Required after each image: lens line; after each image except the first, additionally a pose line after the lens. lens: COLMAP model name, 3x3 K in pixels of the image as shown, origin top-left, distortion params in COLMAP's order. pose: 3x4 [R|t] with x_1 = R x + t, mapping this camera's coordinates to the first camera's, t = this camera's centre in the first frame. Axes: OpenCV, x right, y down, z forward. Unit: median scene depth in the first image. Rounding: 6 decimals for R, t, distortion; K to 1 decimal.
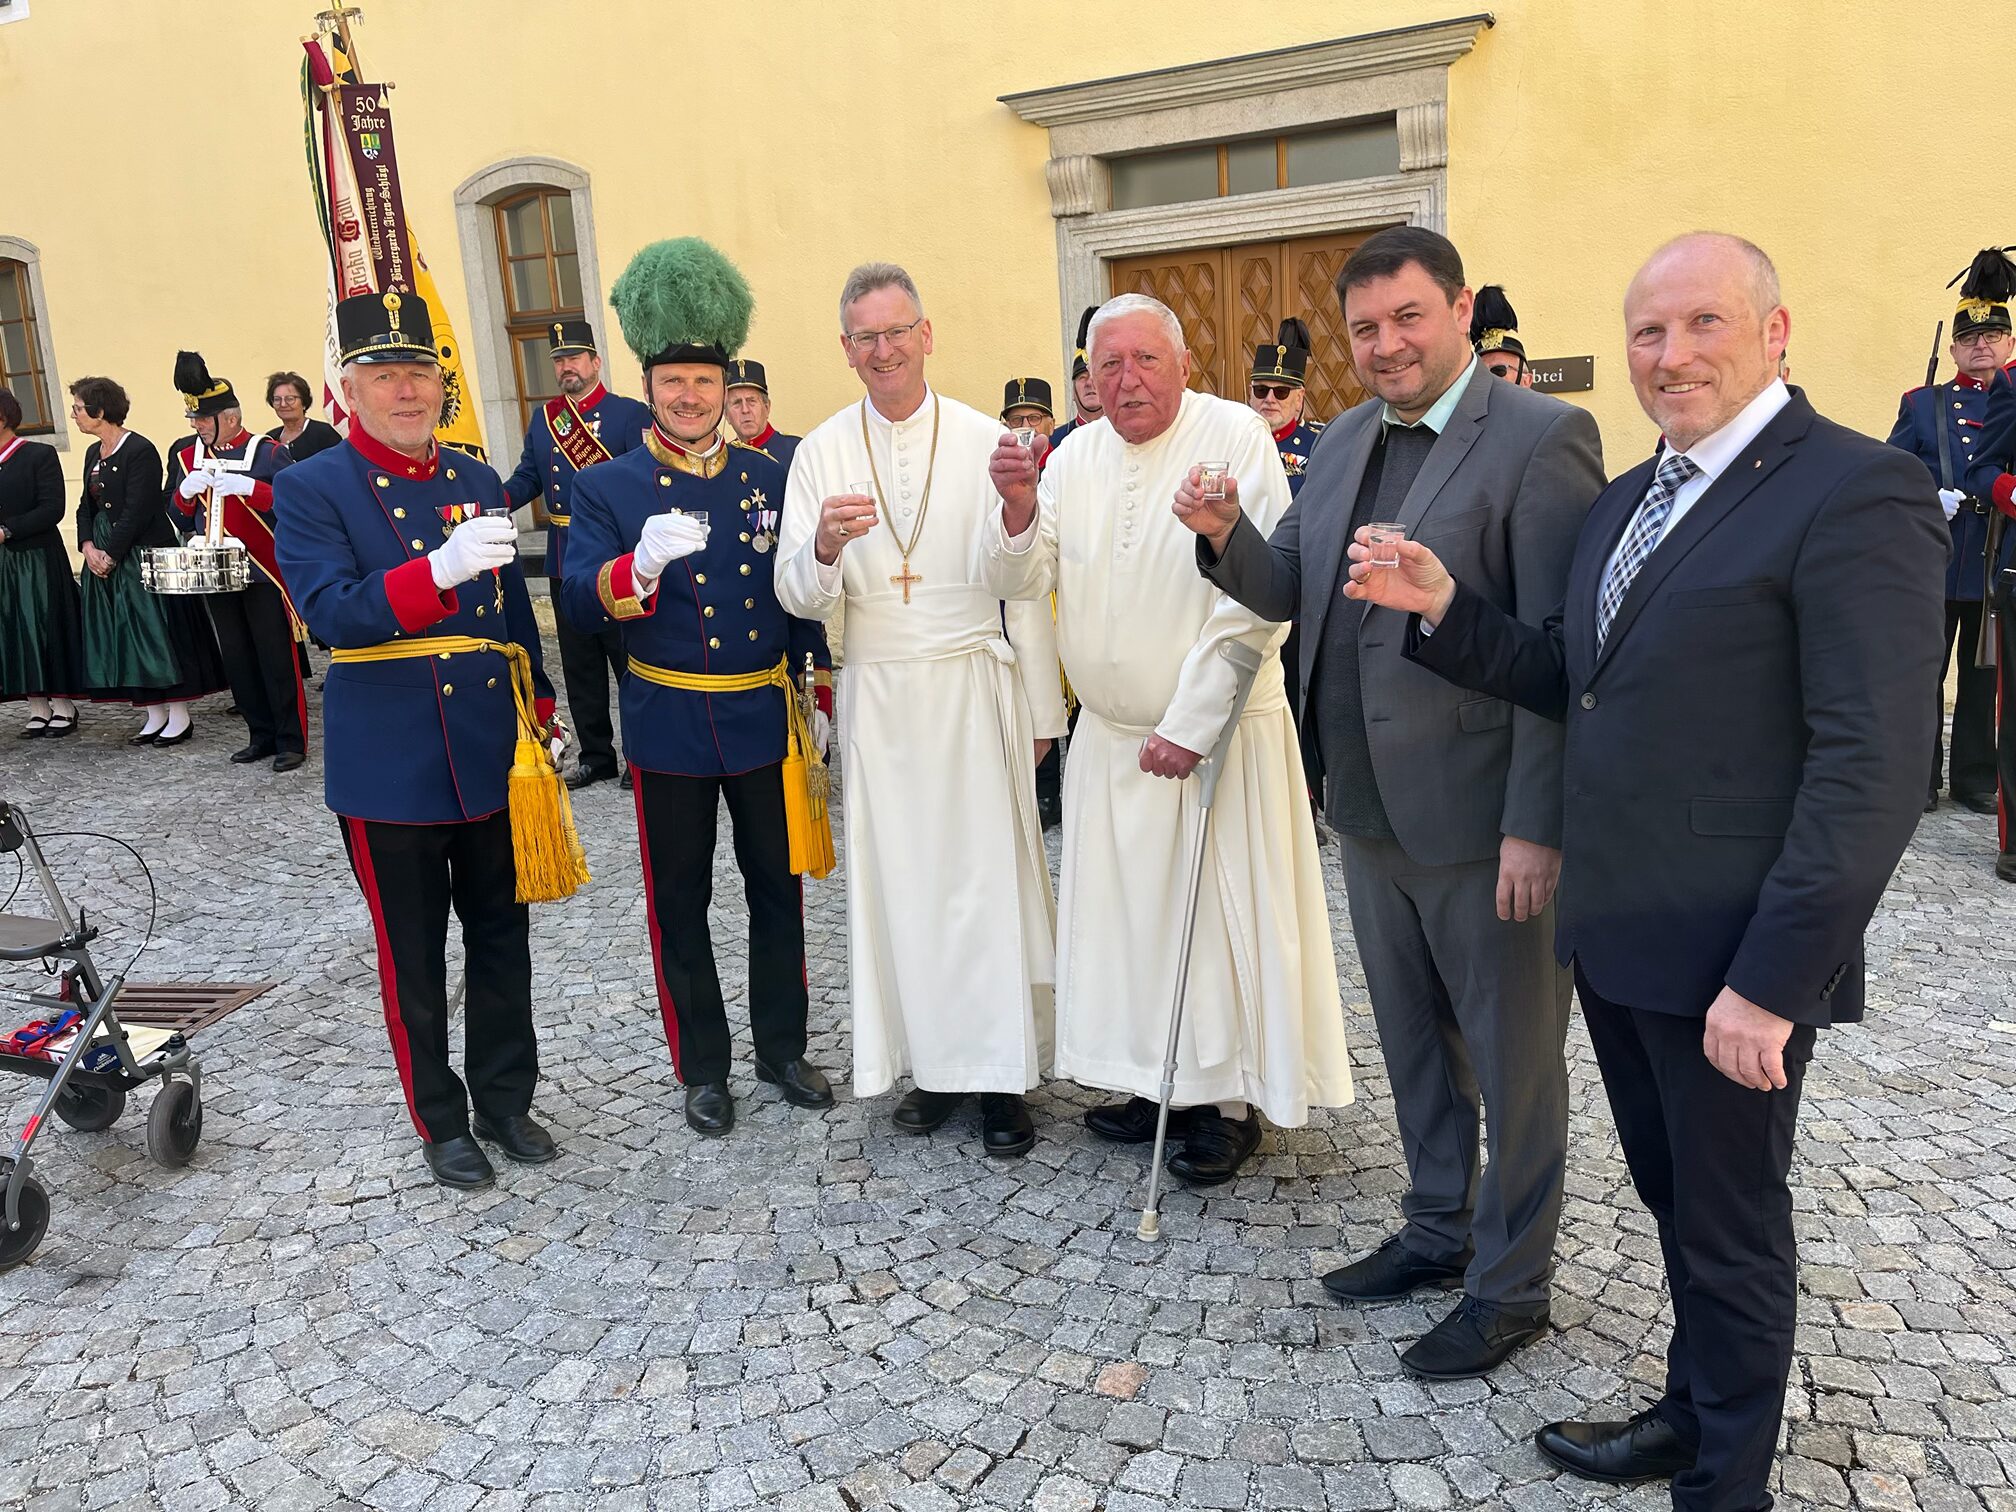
lens RADIAL K [[1519.8, 0, 990.8], [0, 1519.8, 756.8], [0, 0, 1]] dist [0.050330, -0.079476]
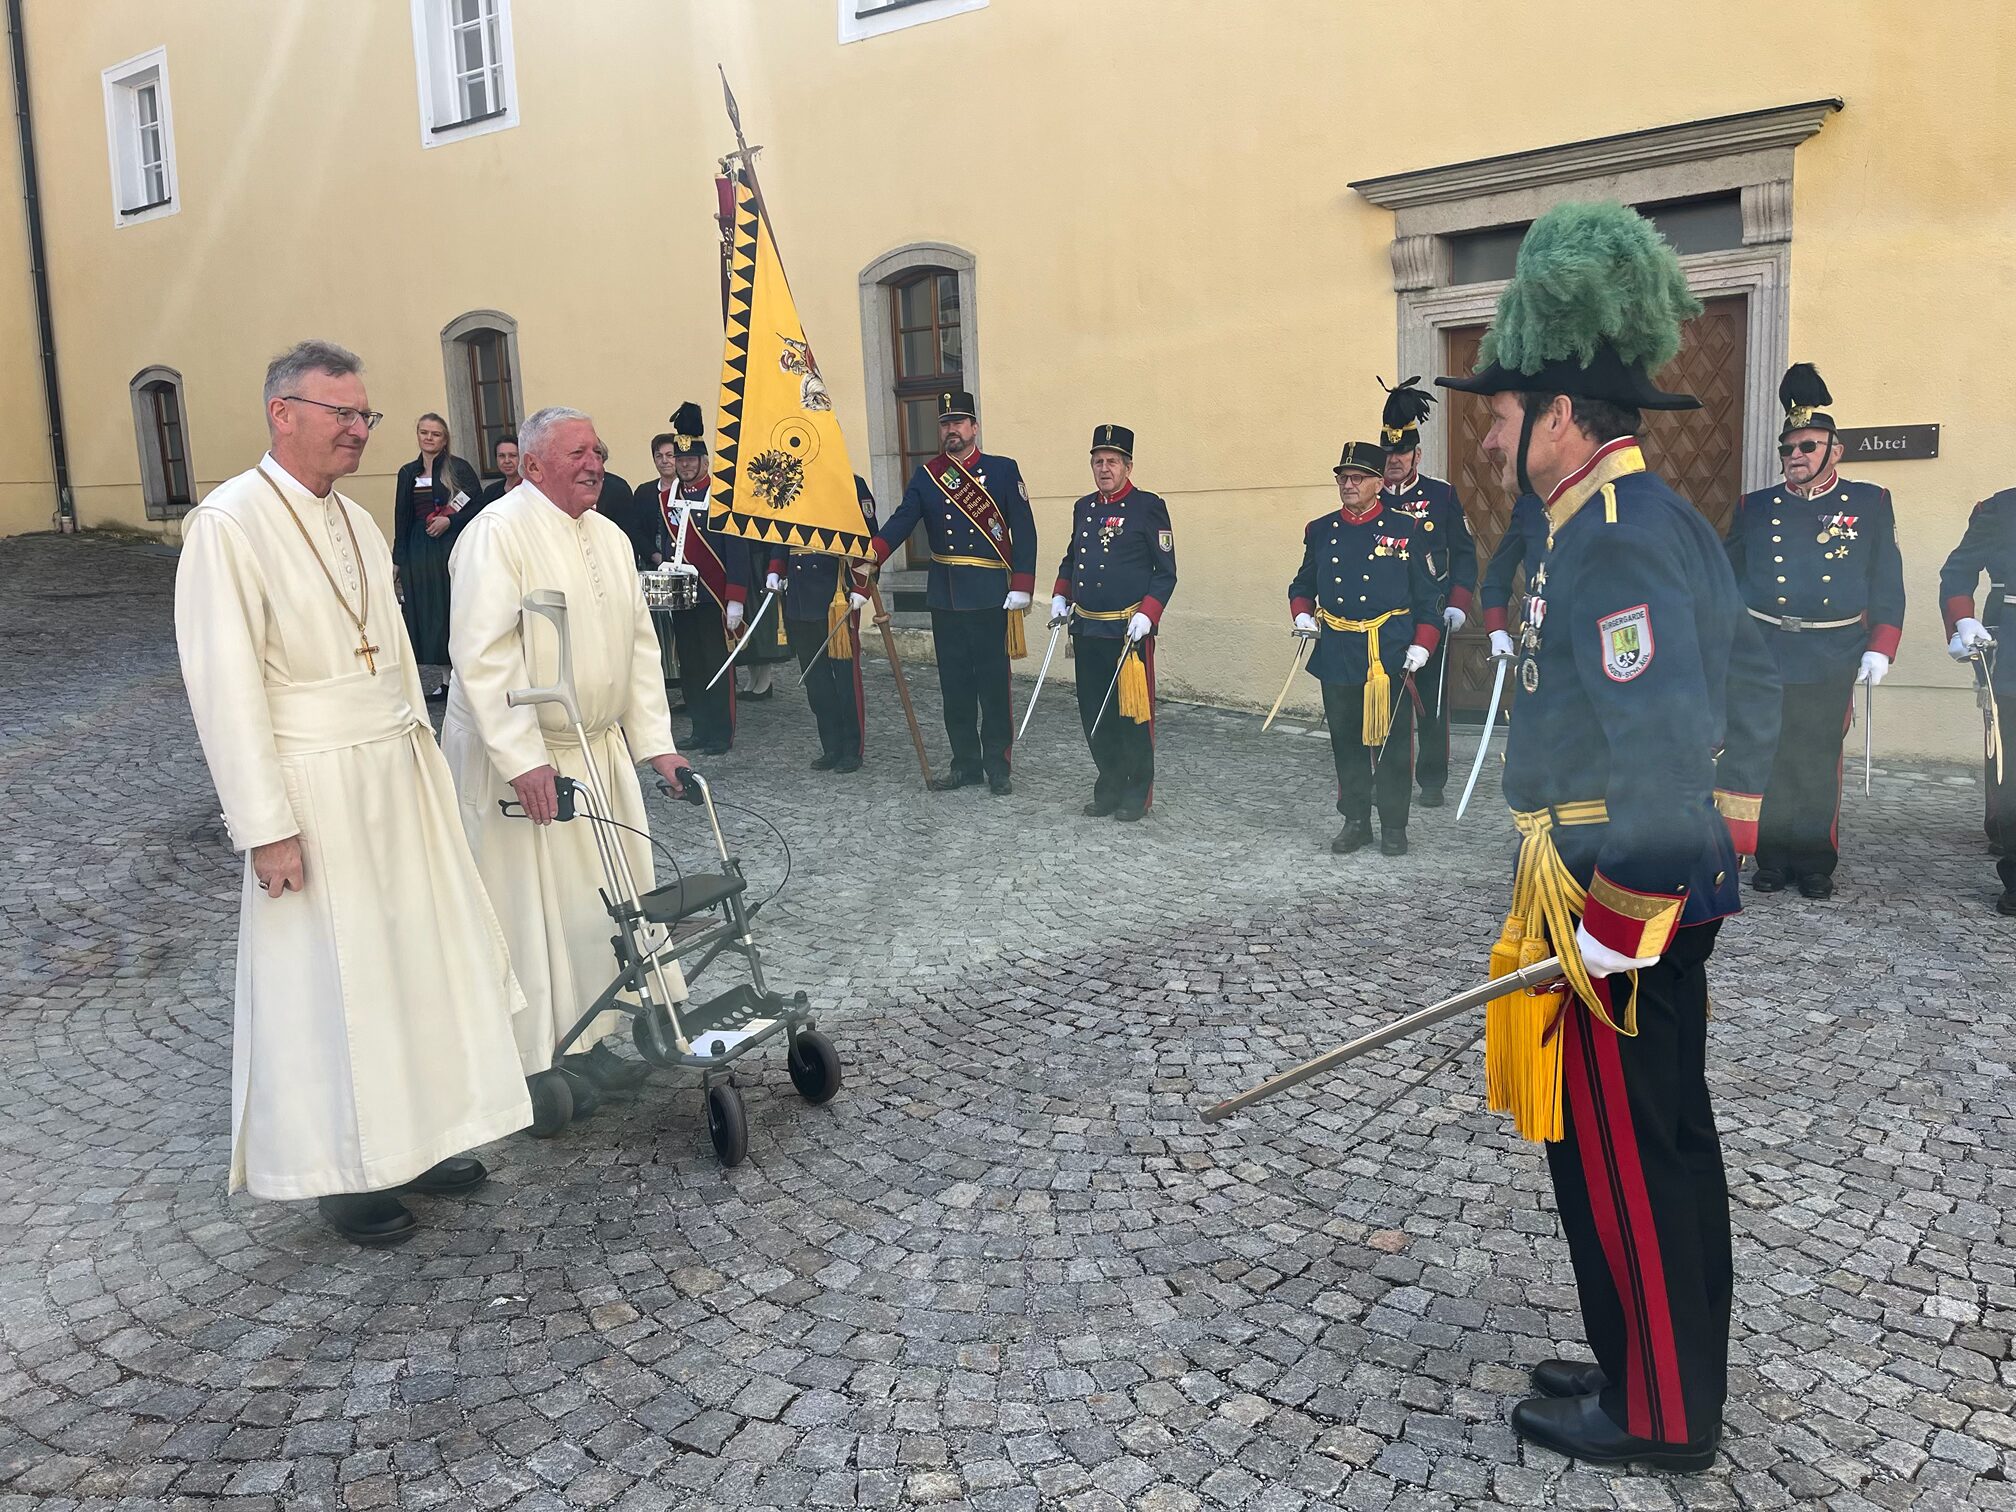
lens RADIAL K [[1519.8, 0, 990.8], [0, 1519.8, 756.8], [0, 0, 1]] dist [0.050330, -0.079476]
pose [[0.977304, 0.052163, -0.205317, 0.001328], [-0.058631, 0.997953, -0.025543, 0.045029], [0.203564, 0.037001, 0.978362, -0.243822]]
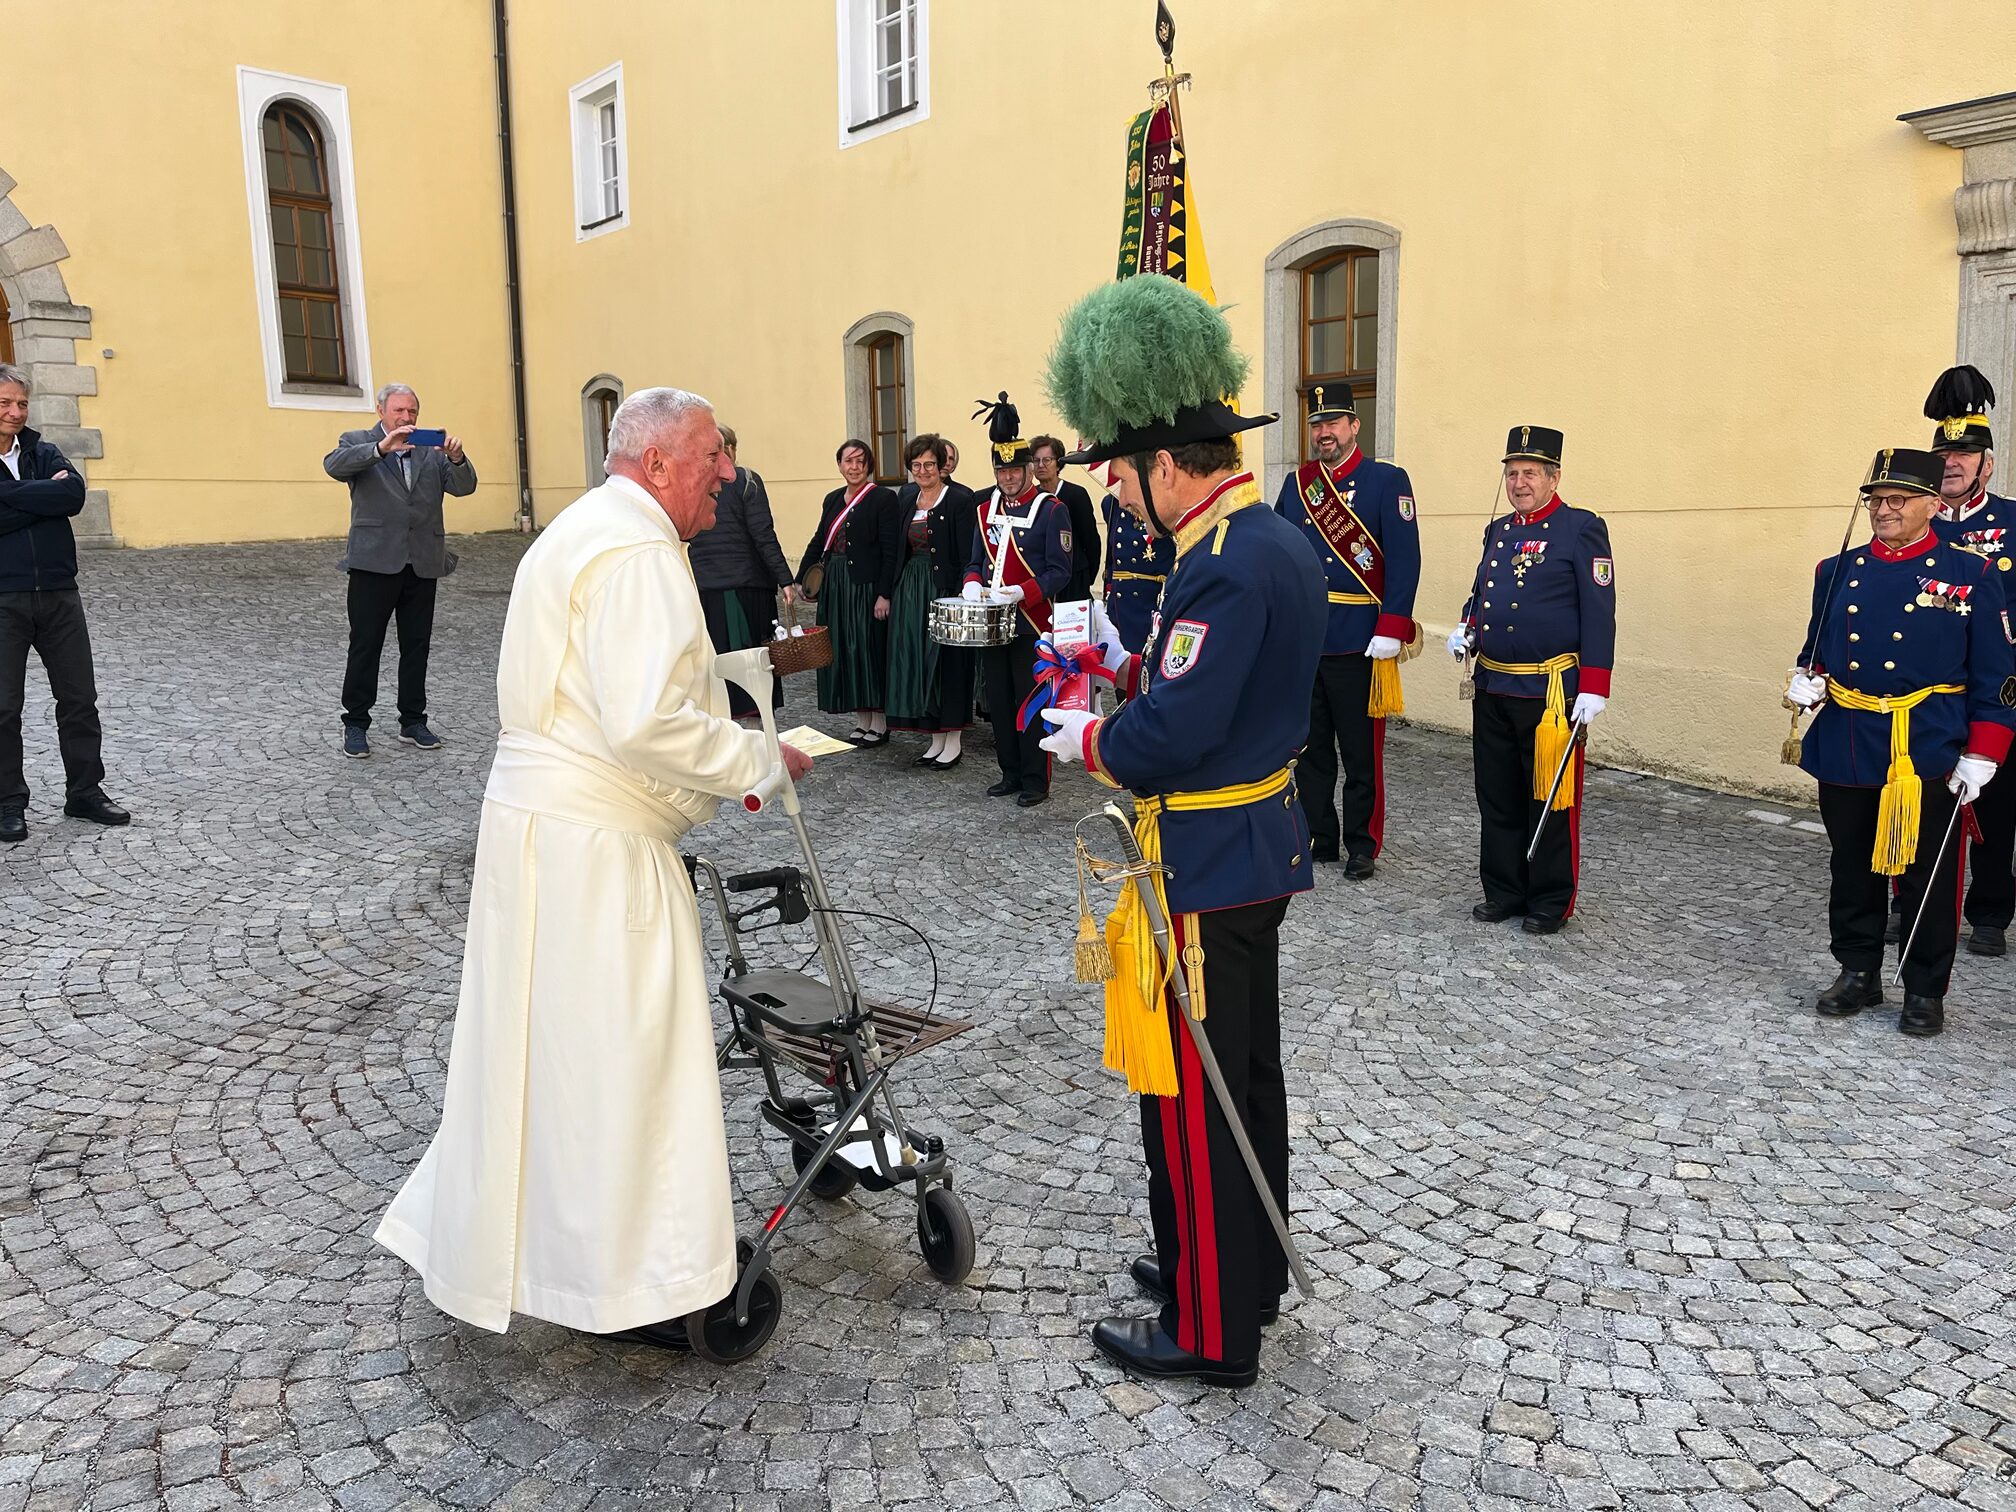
lens RADIAL K [[1501.9, 0, 989.0], [0, 1501.9, 770.0], [0, 0, 1]] dist [0.067754, -0.096035]
pose [[0.876027, 0.115723, -0.468172, -0.005006], [-0.129056, 0.991631, 0.003627, -0.035978], [0.464674, 0.057244, 0.883630, 0.134267]]
